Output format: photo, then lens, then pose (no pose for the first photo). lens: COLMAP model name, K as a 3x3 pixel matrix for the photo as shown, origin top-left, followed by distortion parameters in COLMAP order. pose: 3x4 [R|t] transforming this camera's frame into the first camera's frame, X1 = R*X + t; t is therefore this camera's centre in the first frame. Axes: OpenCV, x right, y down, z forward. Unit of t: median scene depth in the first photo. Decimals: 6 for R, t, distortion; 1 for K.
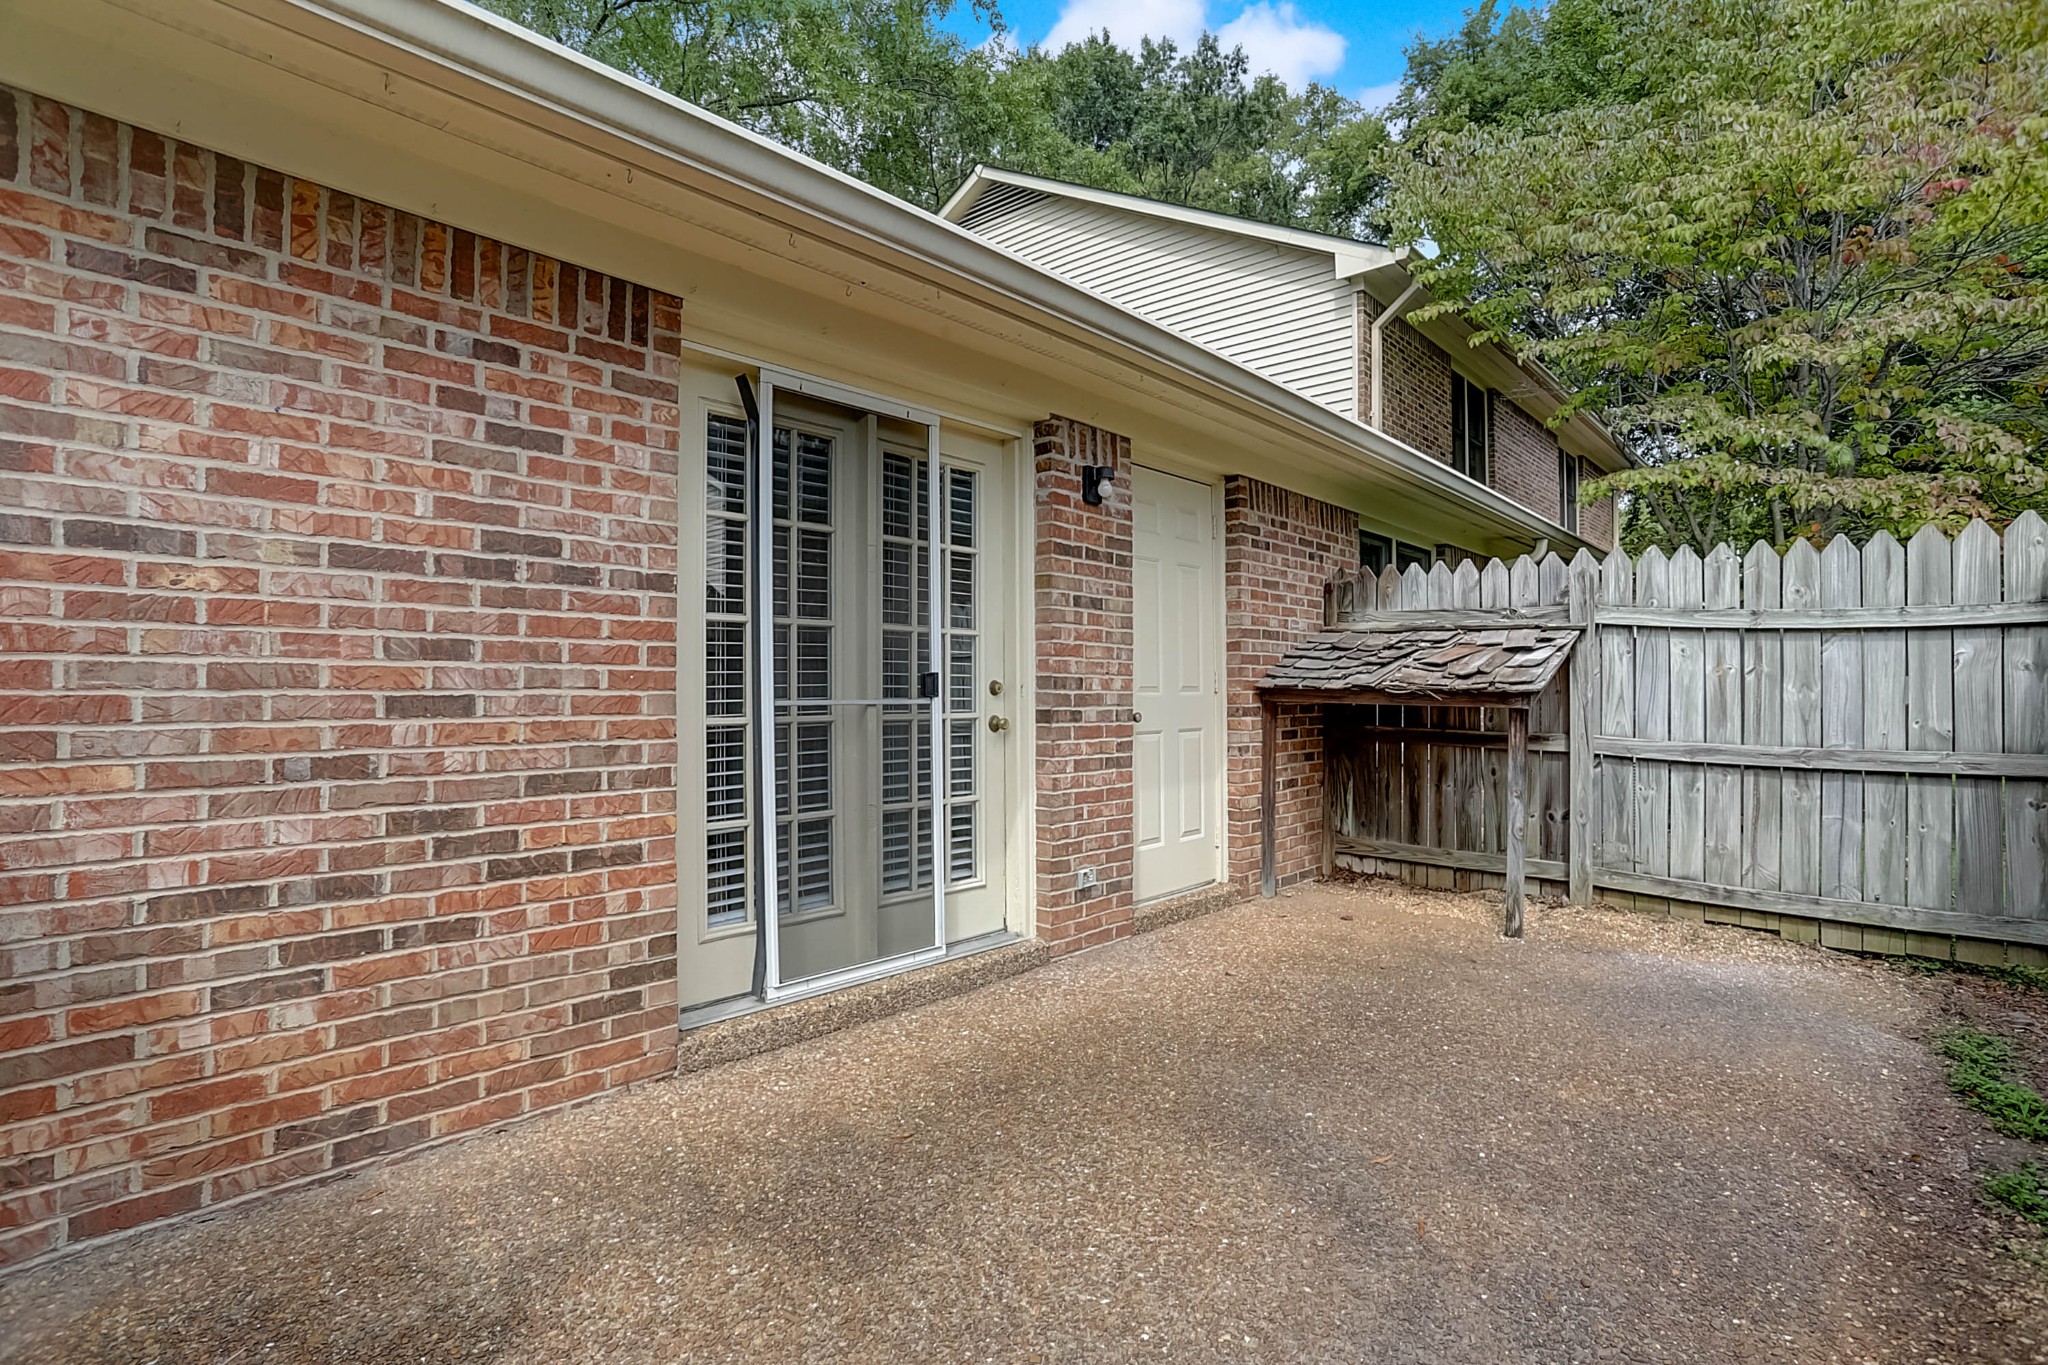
lens RADIAL K [[1022.7, 0, 1024.0], [0, 1022.7, 682.5], [0, 0, 1]] dist [-0.030061, 0.000549]
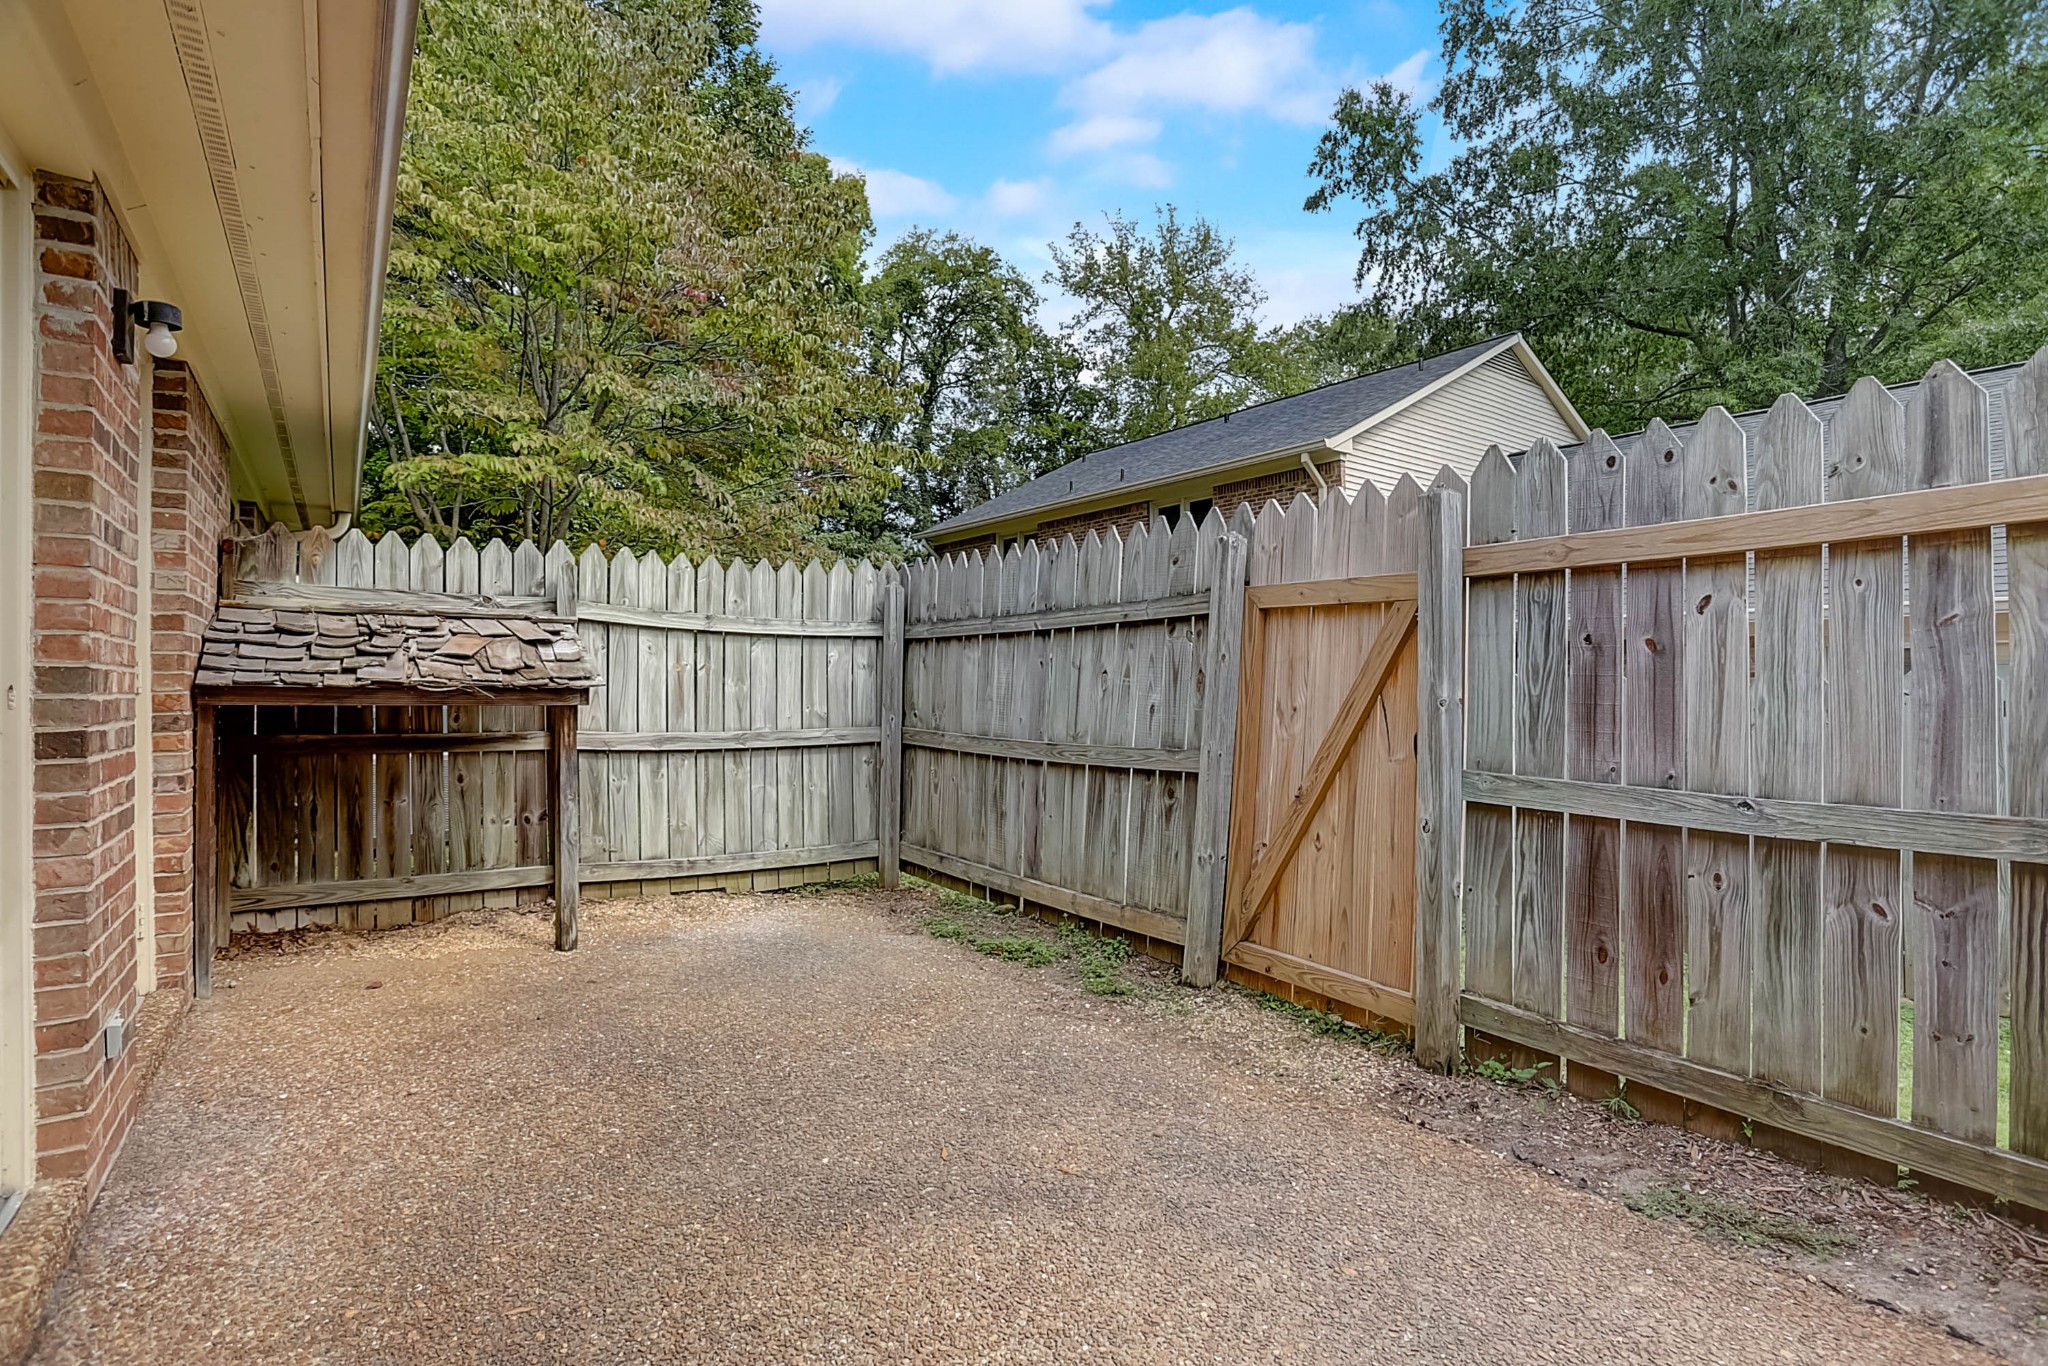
lens RADIAL K [[1022.7, 0, 1024.0], [0, 1022.7, 683.0], [0, 0, 1]] dist [-0.030061, 0.000549]
pose [[0.232268, -0.006817, 0.972628, -0.318035], [0.000323, 0.999976, 0.006932, -0.001588], [-0.972652, -0.001296, 0.232264, 0.362242]]
